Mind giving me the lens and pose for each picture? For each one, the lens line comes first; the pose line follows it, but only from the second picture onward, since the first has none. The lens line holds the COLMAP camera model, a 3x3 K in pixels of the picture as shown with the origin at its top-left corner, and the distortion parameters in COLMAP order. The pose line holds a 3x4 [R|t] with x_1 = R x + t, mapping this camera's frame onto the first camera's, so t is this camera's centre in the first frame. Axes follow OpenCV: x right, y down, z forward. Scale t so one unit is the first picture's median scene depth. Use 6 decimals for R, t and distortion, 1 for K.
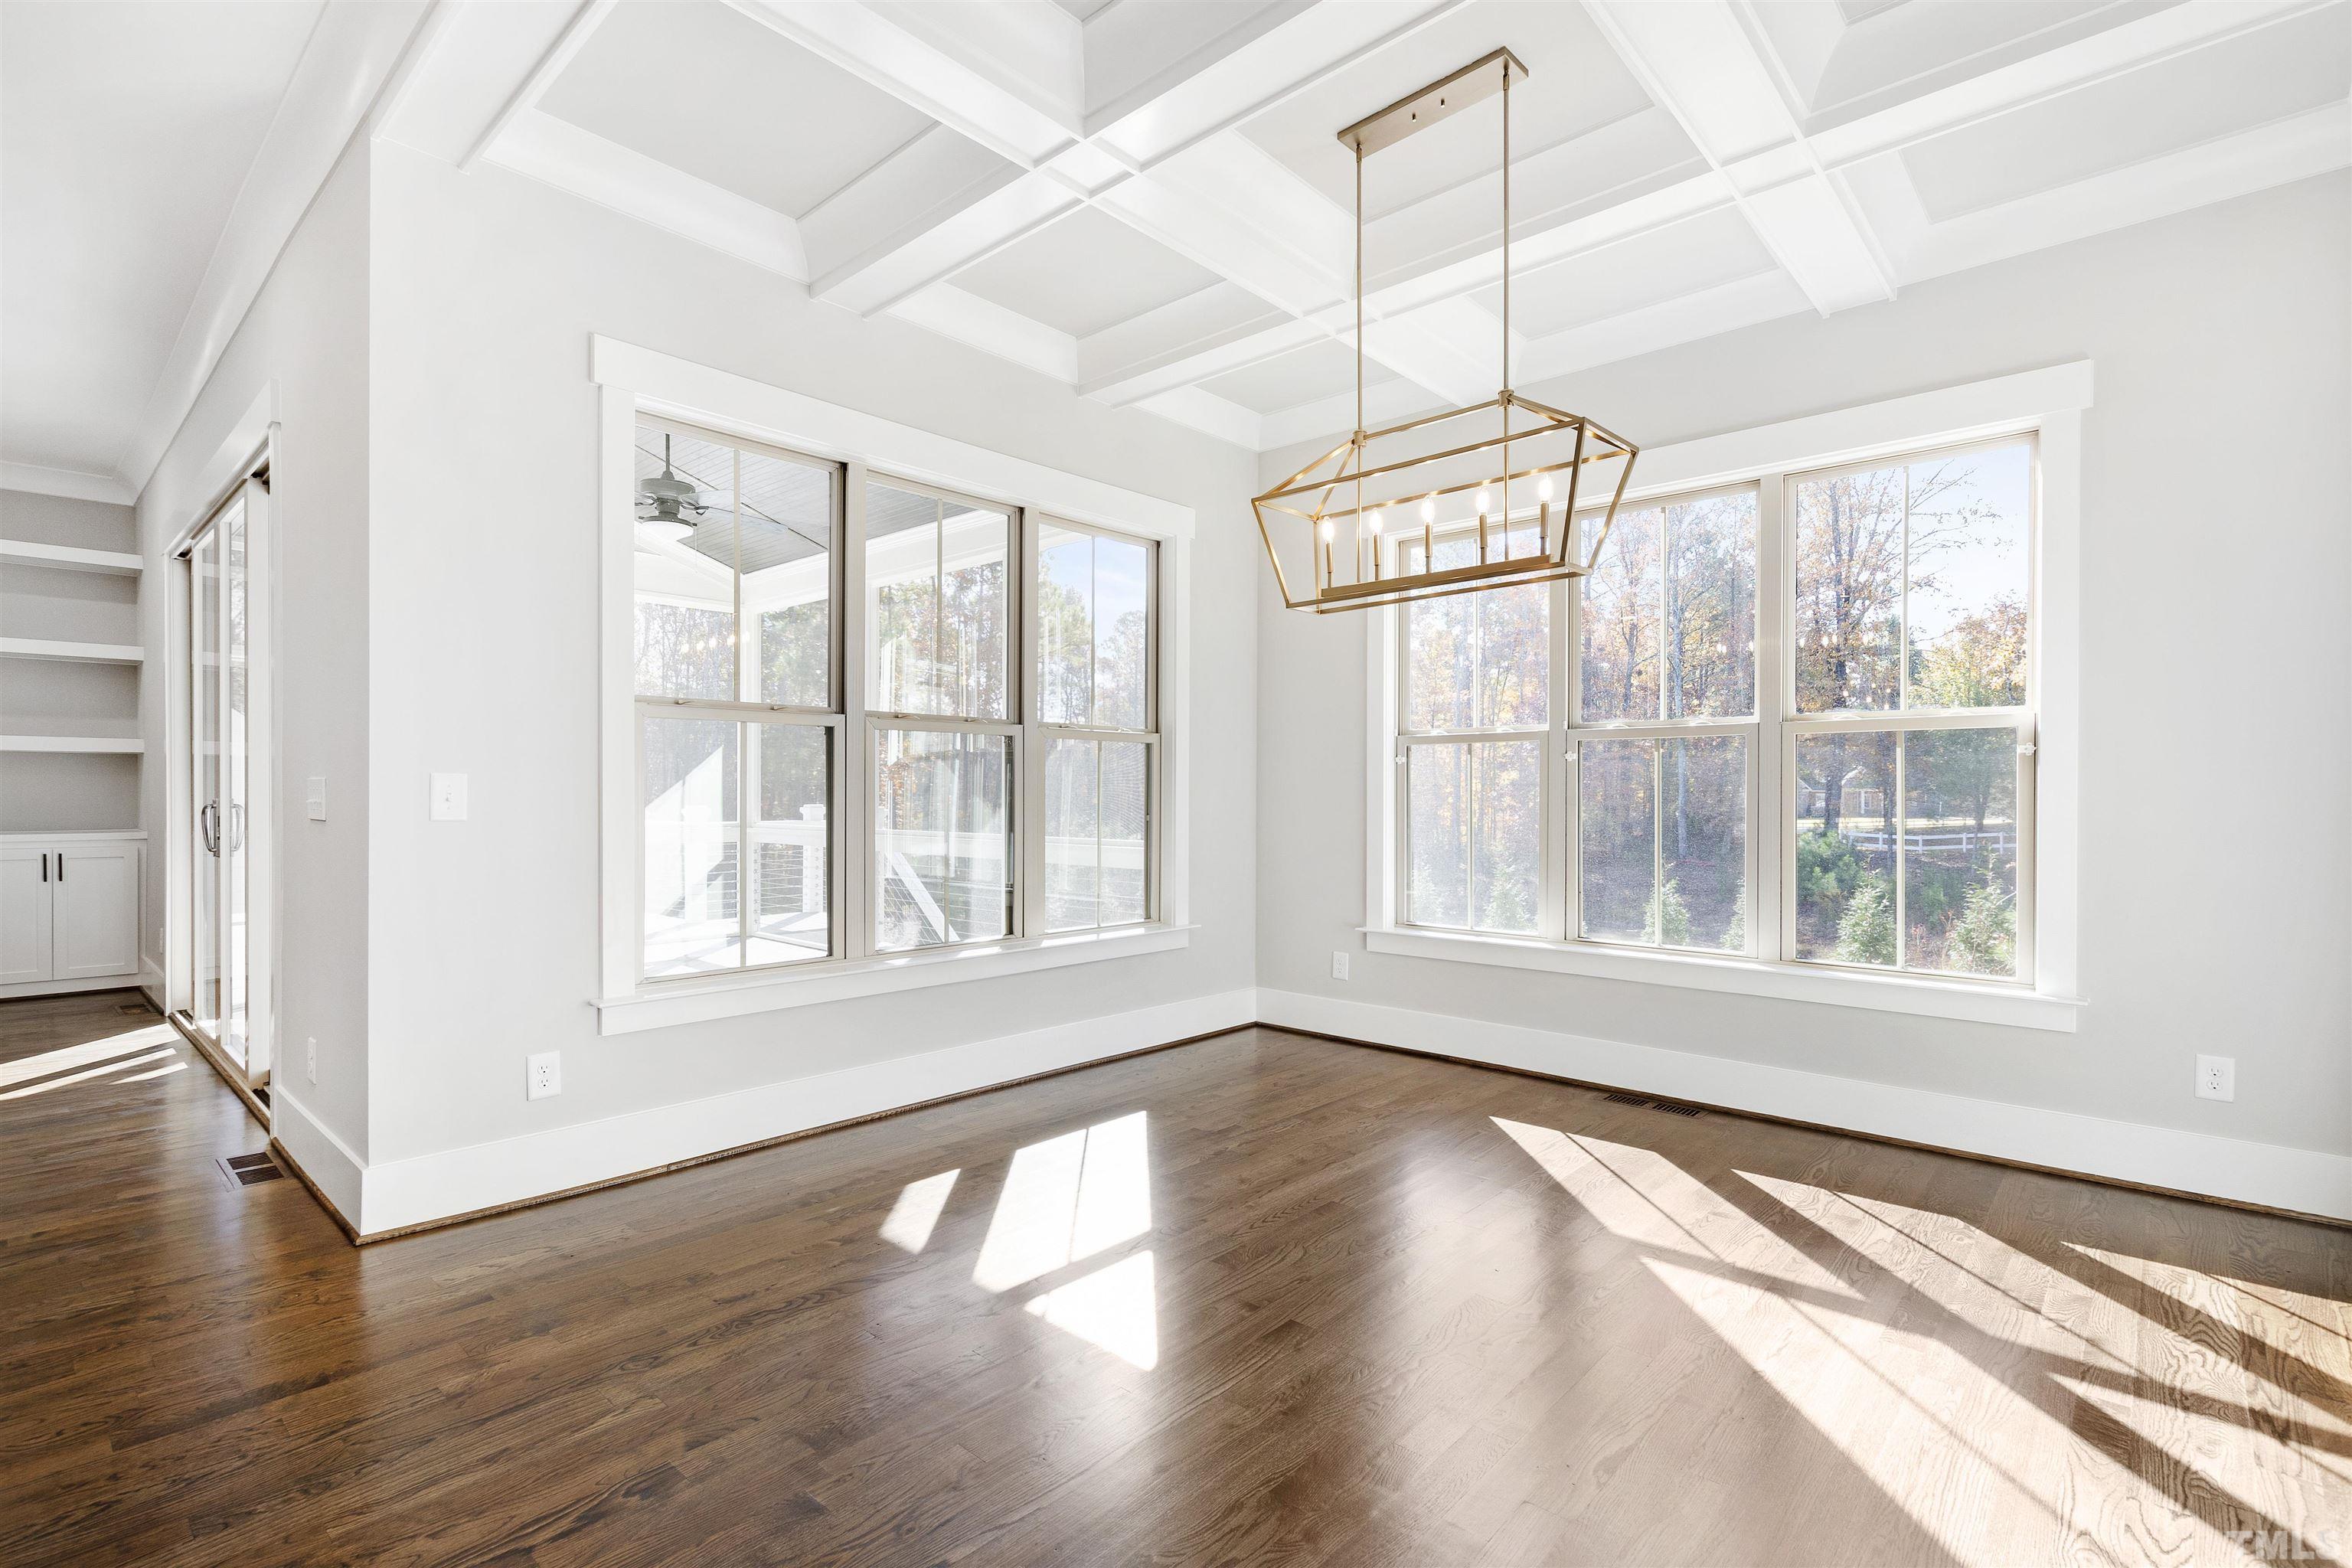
lens RADIAL K [[1085.9, 0, 1181.2], [0, 1085.9, 798.8], [0, 0, 1]] dist [-0.001777, 0.001215]
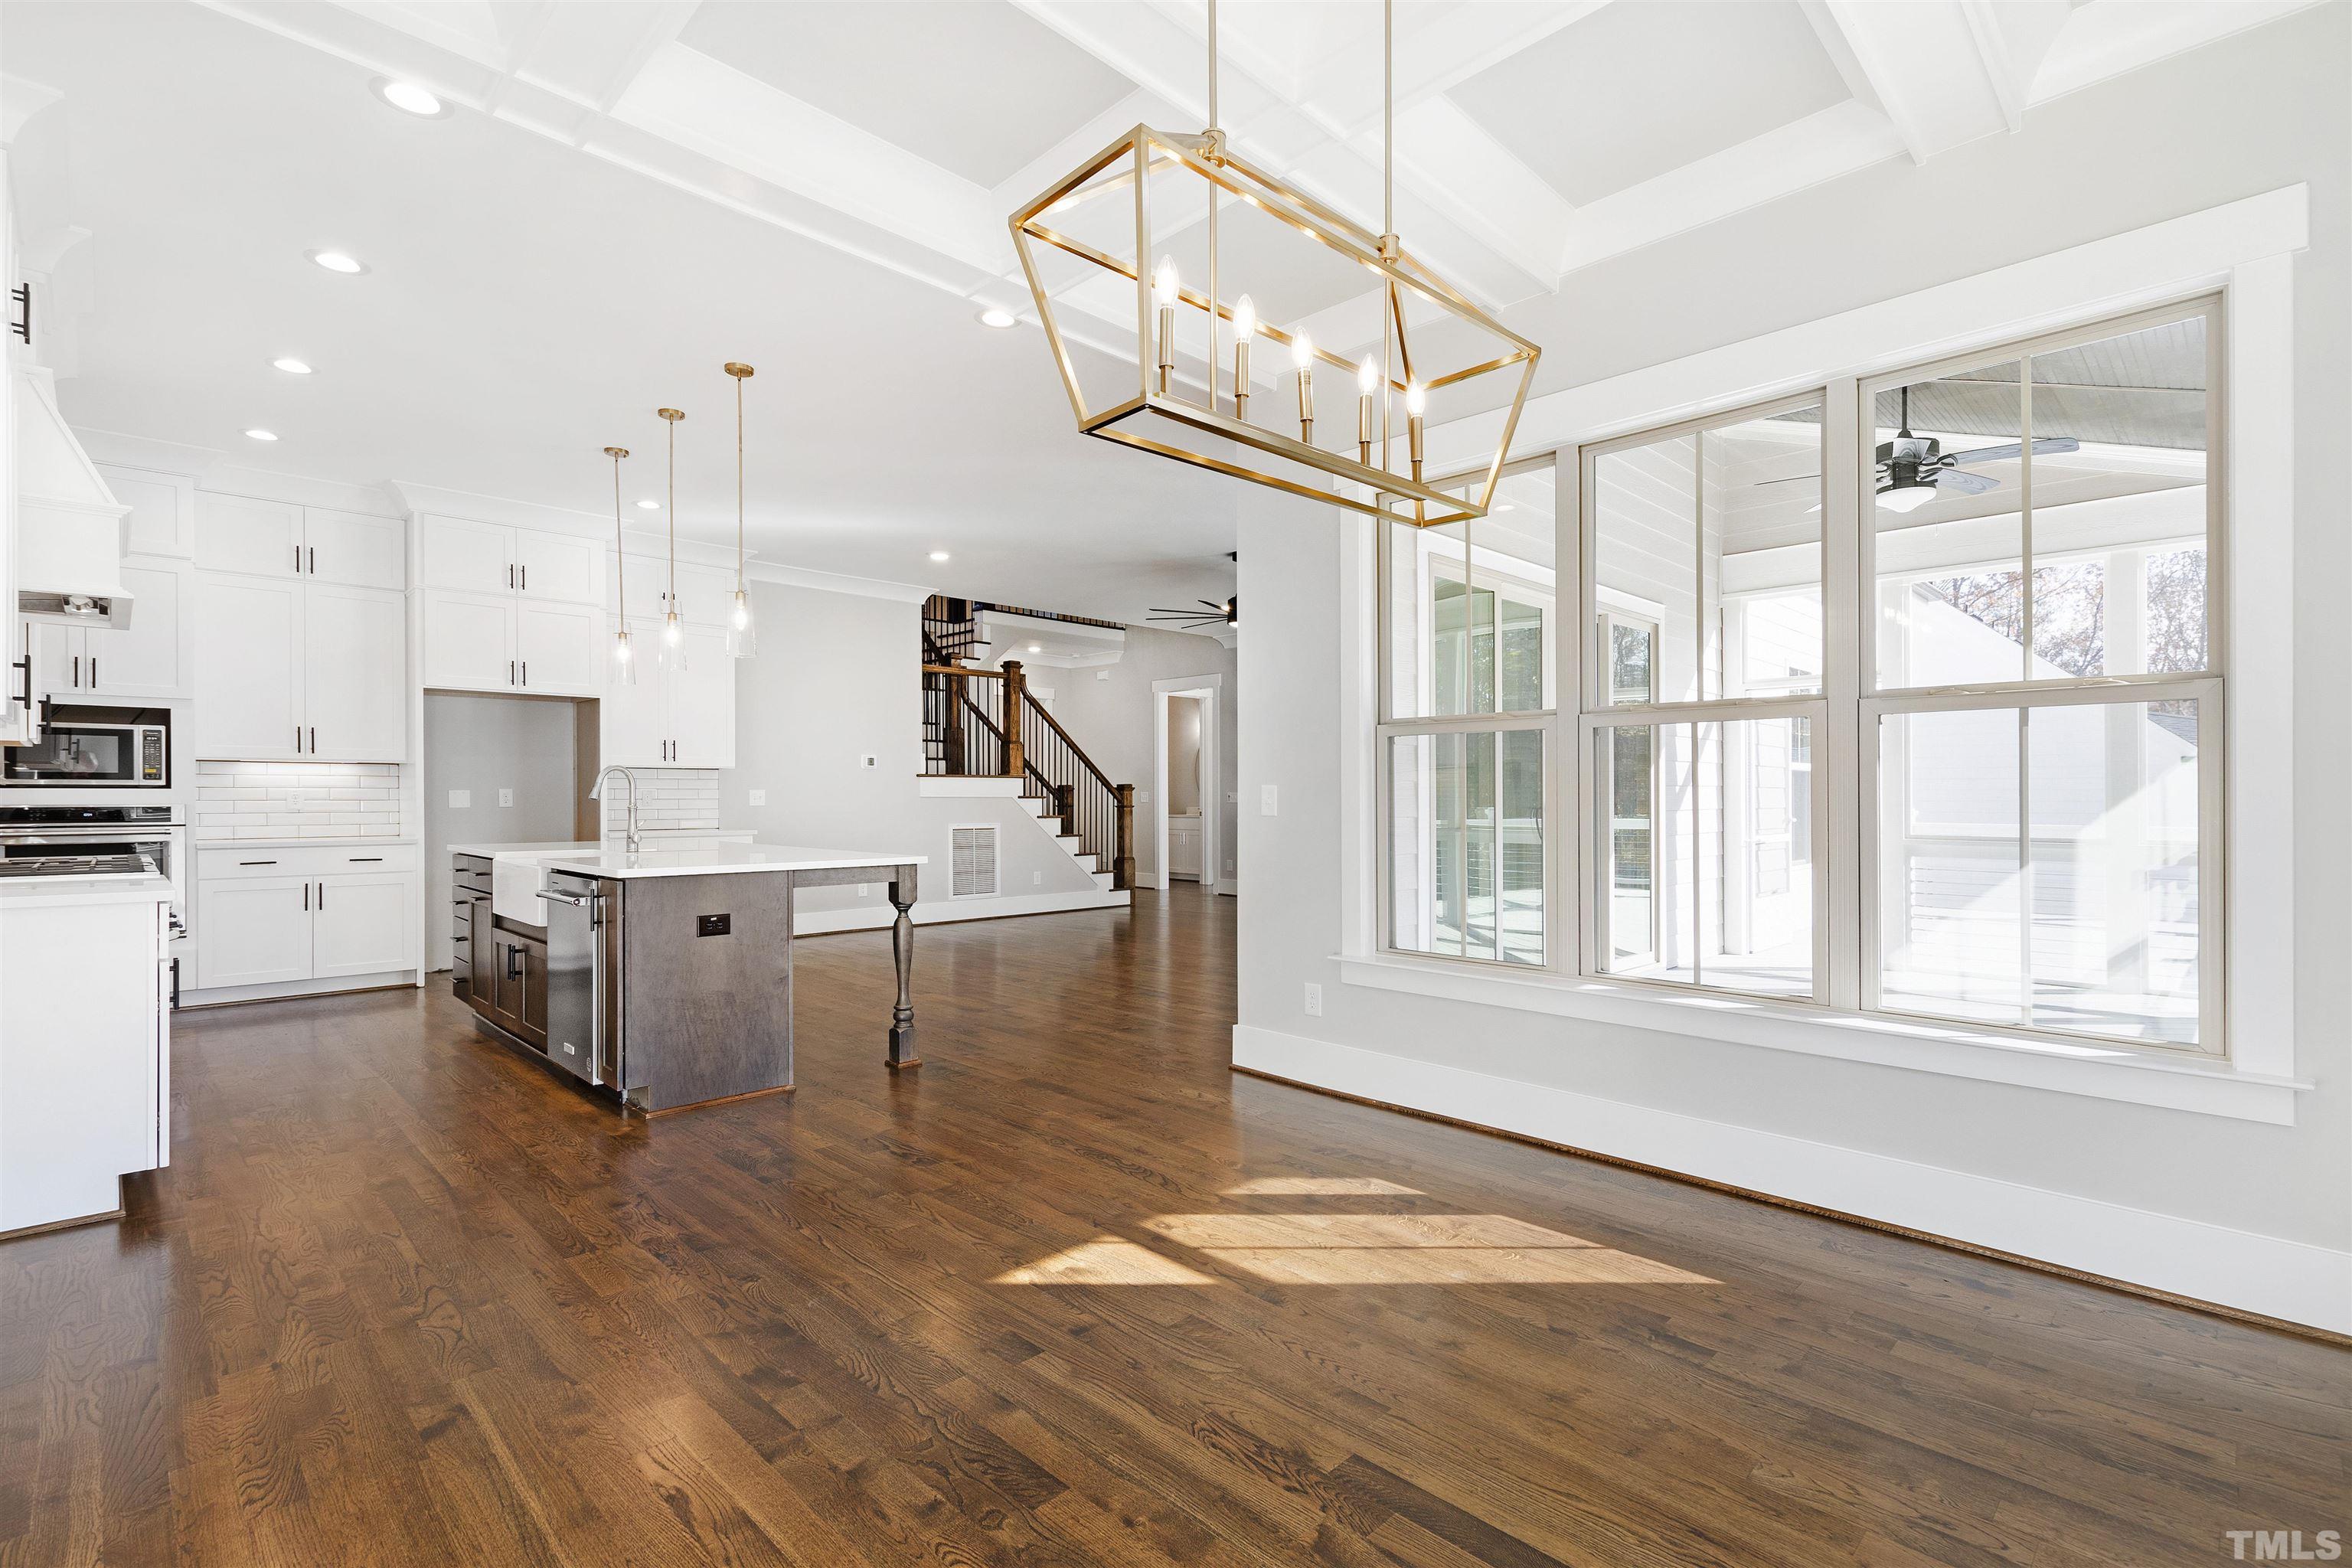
lens RADIAL K [[1085.9, 0, 1181.9], [0, 1085.9, 791.4], [0, 0, 1]] dist [-0.001777, 0.001215]
pose [[-0.052558, -0.008187, -0.998584, 0.809849], [-0.007638, 0.999940, -0.007796, 0.003109], [0.998589, 0.007218, -0.052618, 0.911132]]
